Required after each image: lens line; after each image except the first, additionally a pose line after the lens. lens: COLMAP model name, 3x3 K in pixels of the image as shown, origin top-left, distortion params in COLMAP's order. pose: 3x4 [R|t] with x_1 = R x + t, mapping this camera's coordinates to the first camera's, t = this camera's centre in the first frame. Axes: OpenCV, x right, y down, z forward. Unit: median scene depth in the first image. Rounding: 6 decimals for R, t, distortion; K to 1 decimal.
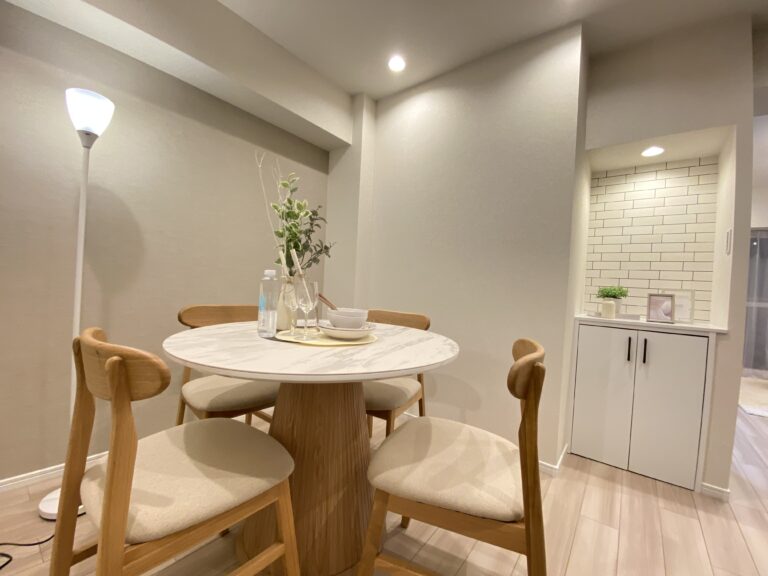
lens RADIAL K [[312.1, 0, 373.8], [0, 312.1, 287.8], [0, 0, 1]] dist [0.023682, -0.023705]
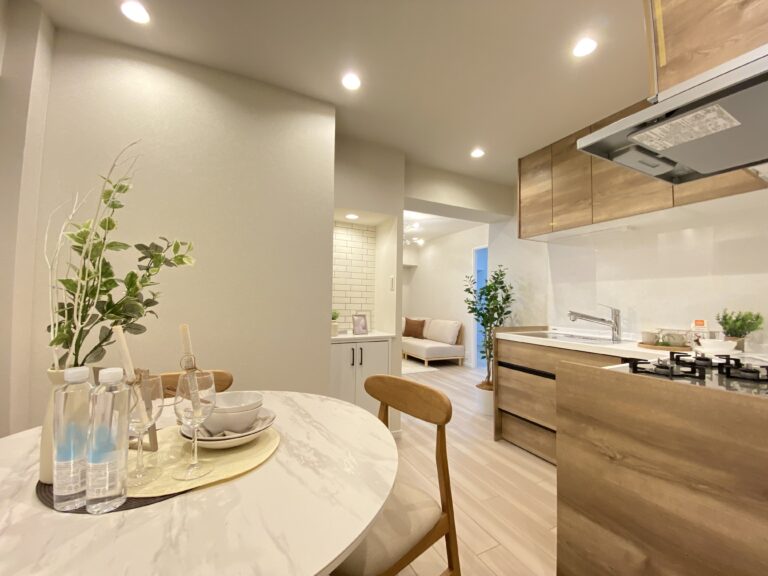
lens RADIAL K [[310.5, 0, 387.1], [0, 310.5, 288.9], [0, 0, 1]] dist [0.025604, -0.023519]
pose [[0.413775, -0.013104, 0.910285, -0.385882], [0.021563, 0.999757, 0.004590, -0.111985], [-0.910124, 0.017729, 0.413957, 0.282116]]
